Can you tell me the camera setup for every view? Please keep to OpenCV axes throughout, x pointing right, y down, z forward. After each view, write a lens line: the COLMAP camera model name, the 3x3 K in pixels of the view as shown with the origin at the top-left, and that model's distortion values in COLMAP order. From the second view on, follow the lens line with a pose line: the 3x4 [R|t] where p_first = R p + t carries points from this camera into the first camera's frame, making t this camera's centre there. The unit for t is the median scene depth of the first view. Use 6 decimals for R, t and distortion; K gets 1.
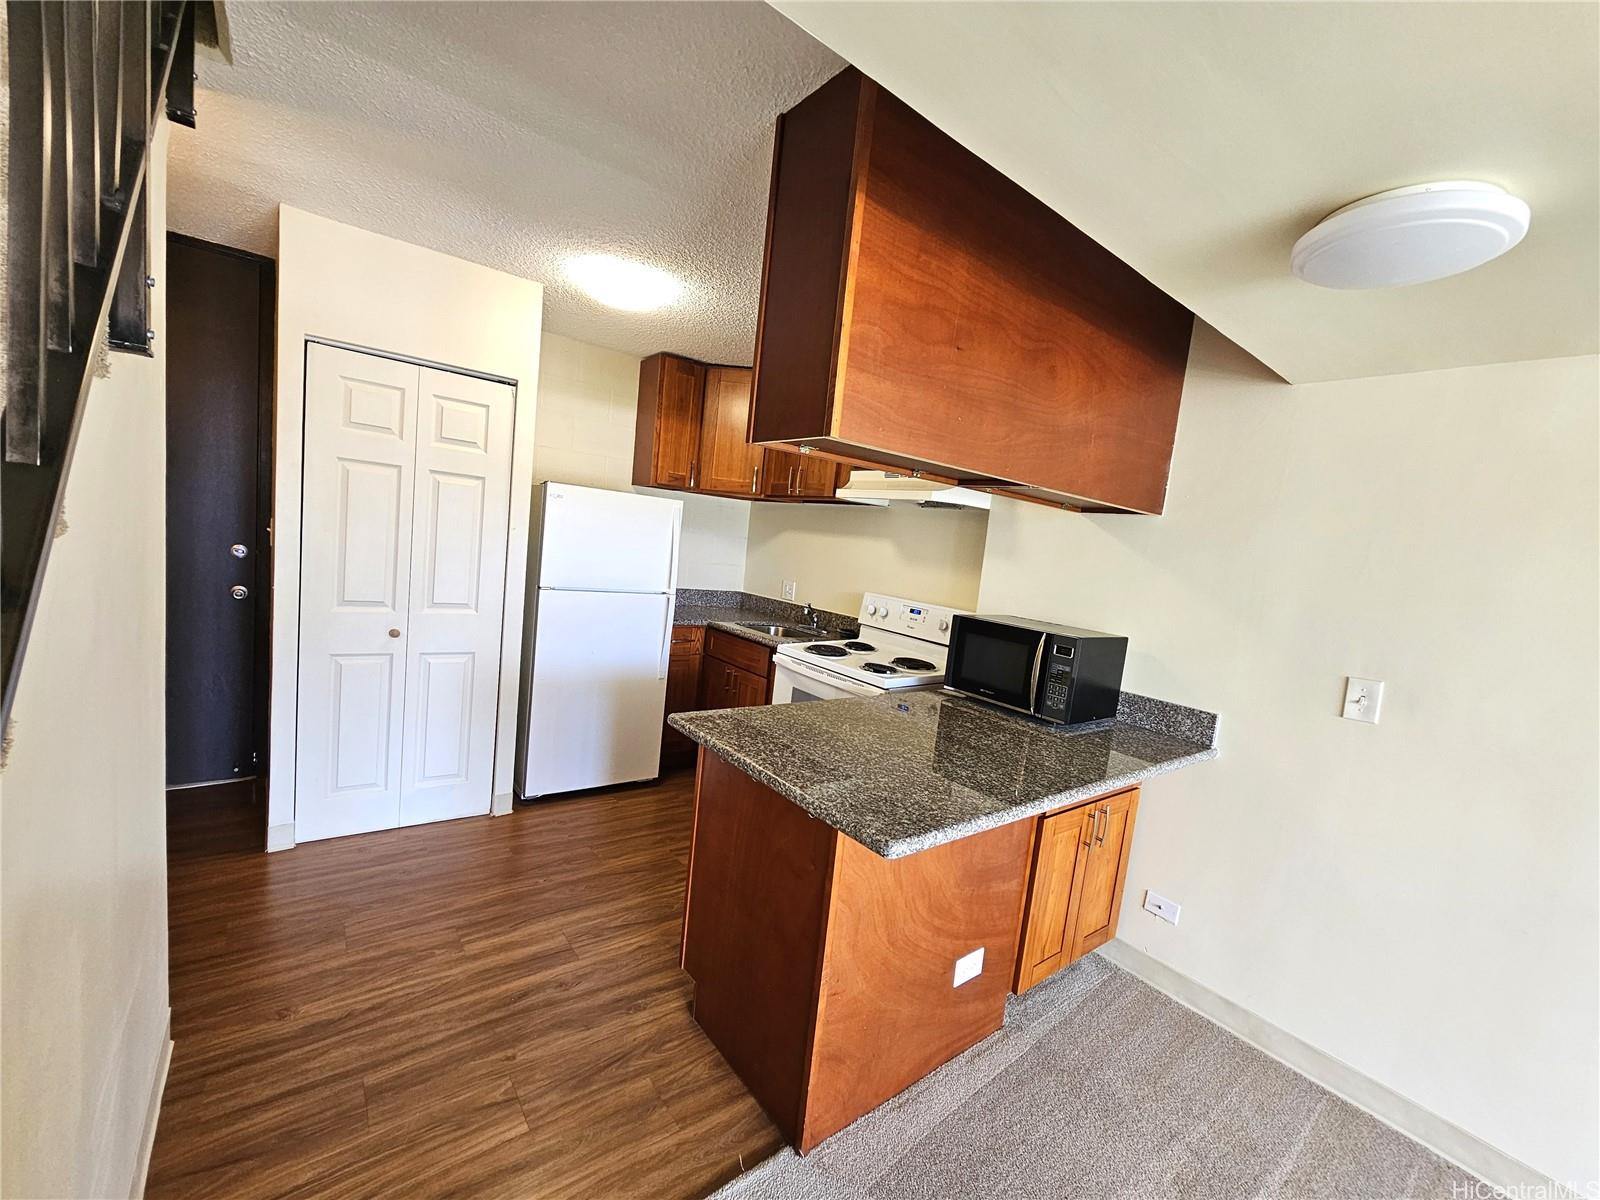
lens RADIAL K [[657.1, 0, 792.2], [0, 657.1, 610.4], [0, 0, 1]] dist [0.002493, -0.000718]
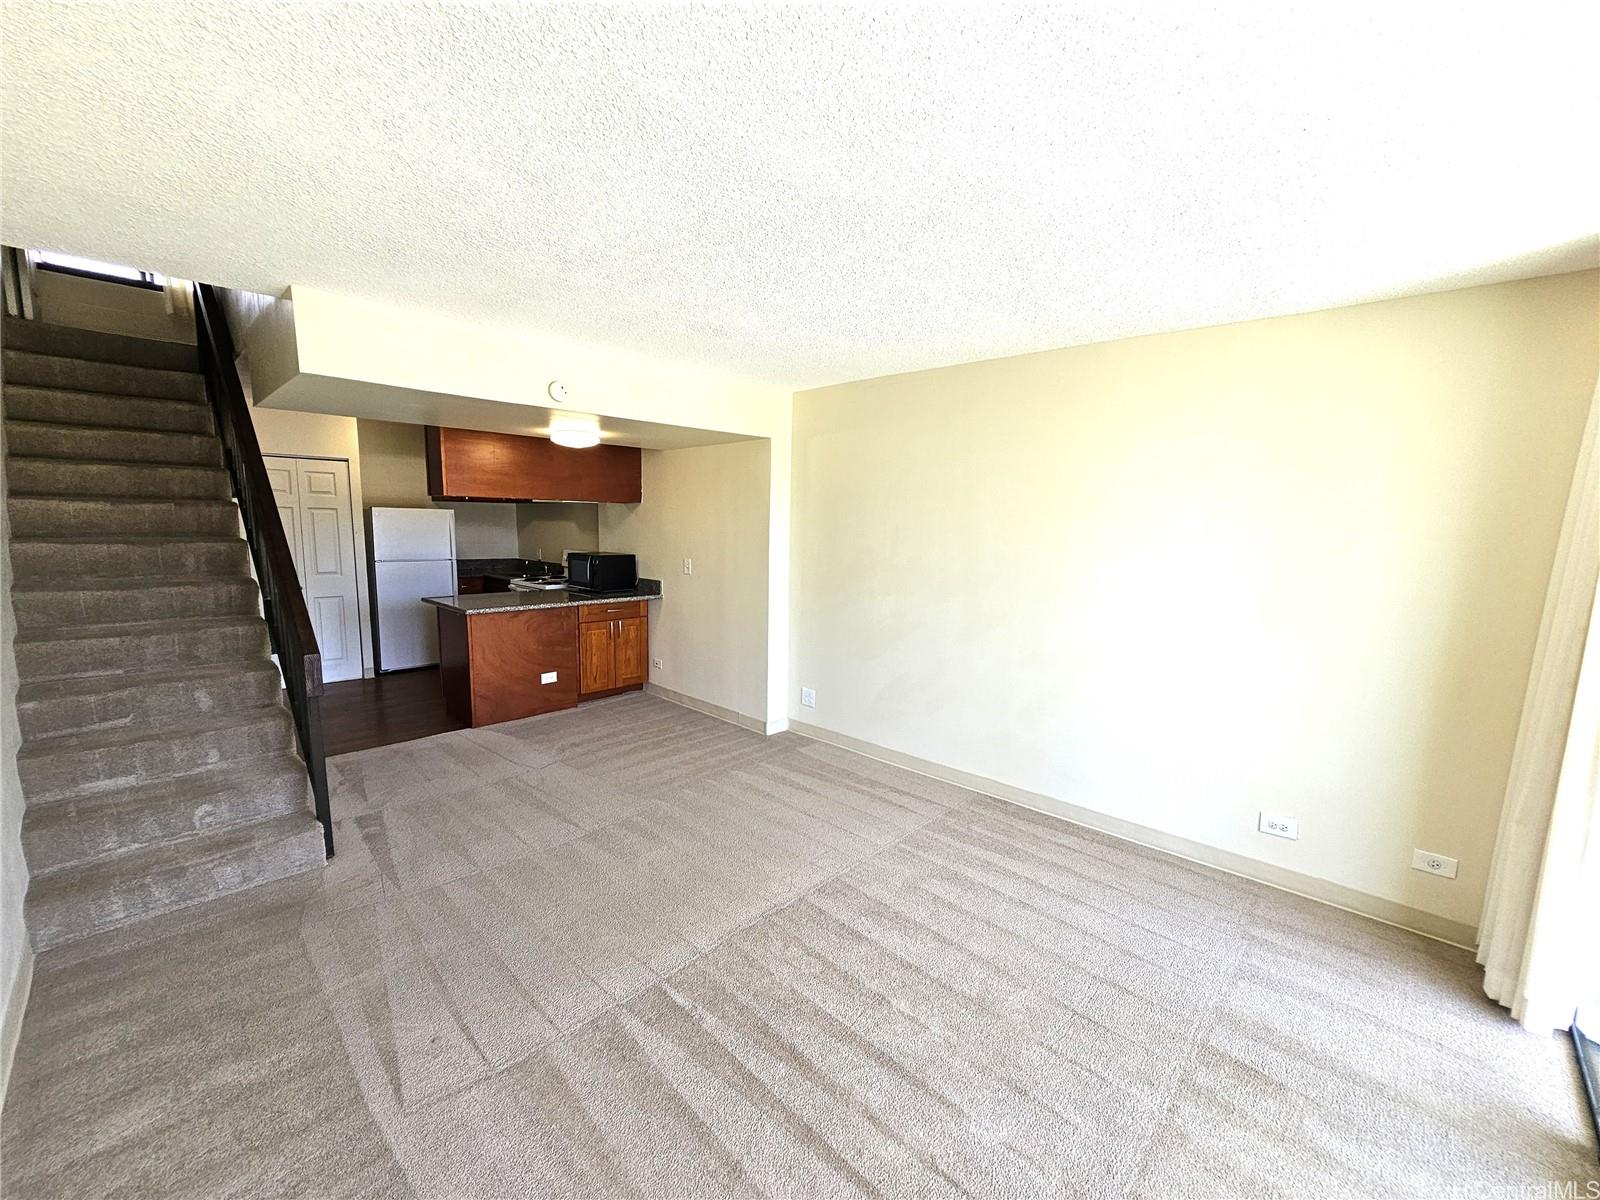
lens RADIAL K [[657.1, 0, 795.2], [0, 657.1, 608.6], [0, 0, 1]] dist [0.002493, -0.000718]
pose [[0.985799, -0.104957, 0.131086, 0.666371], [0.100661, 0.994156, 0.038998, 0.179188], [-0.134413, -0.025249, 0.990604, -1.283189]]
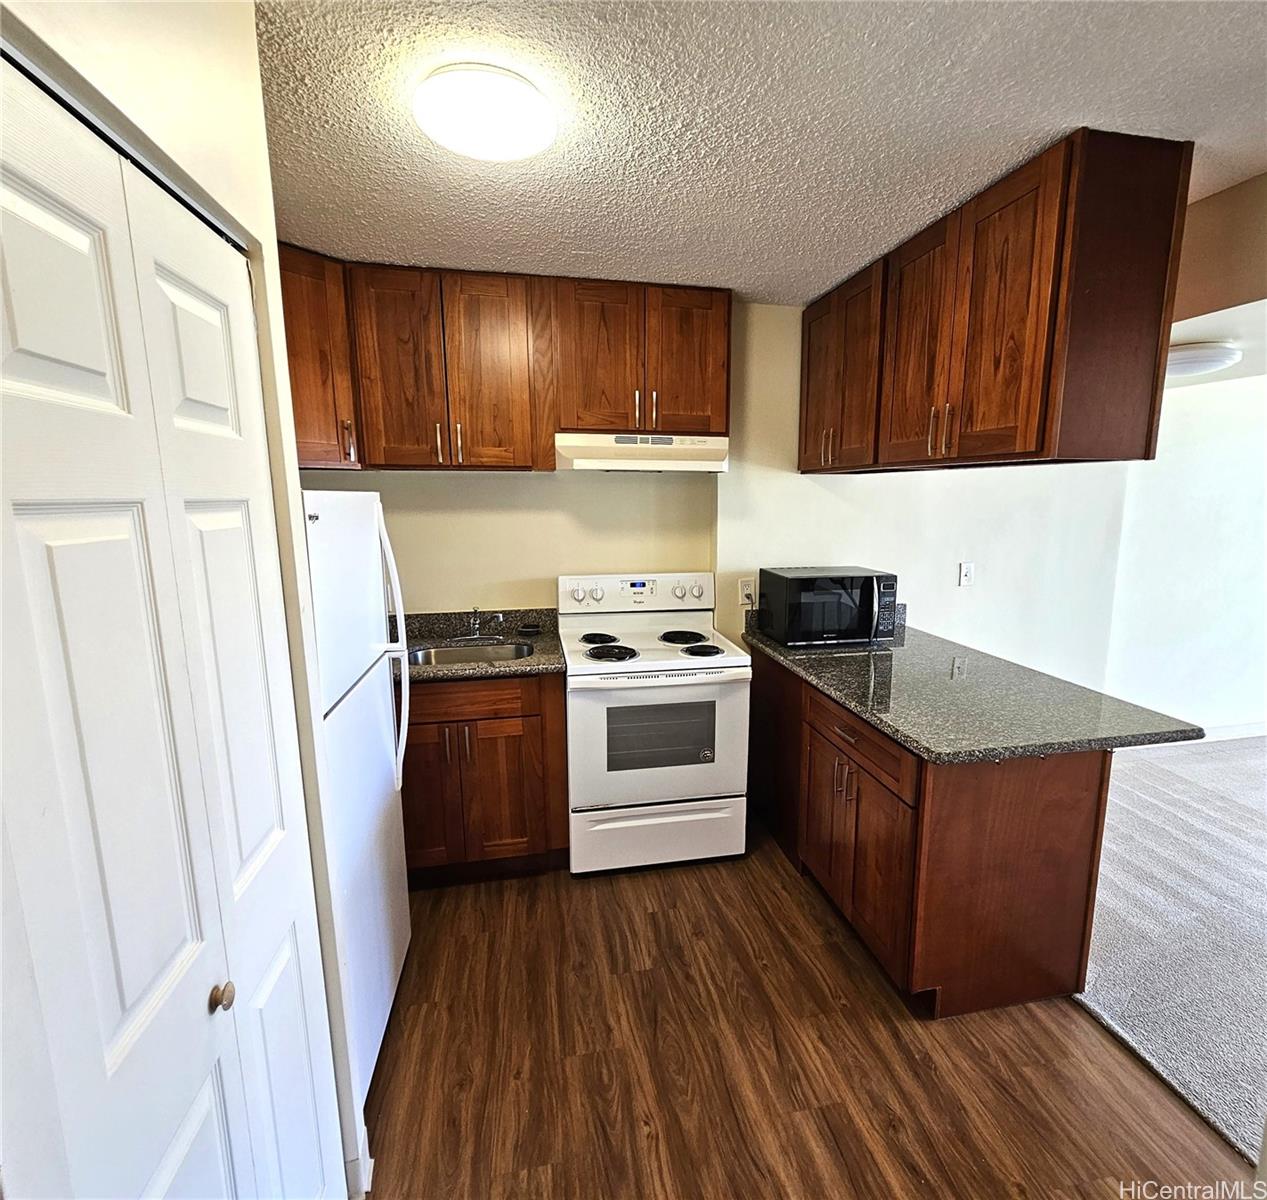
lens RADIAL K [[666.1, 0, 679.5], [0, 666.1, 606.6], [0, 0, 1]] dist [0.000612, 0.000210]
pose [[0.418070, -0.254905, 0.871918, -0.761501], [0.138531, 0.966487, 0.216129, -0.201123], [-0.897790, 0.030430, 0.439371, 0.638443]]
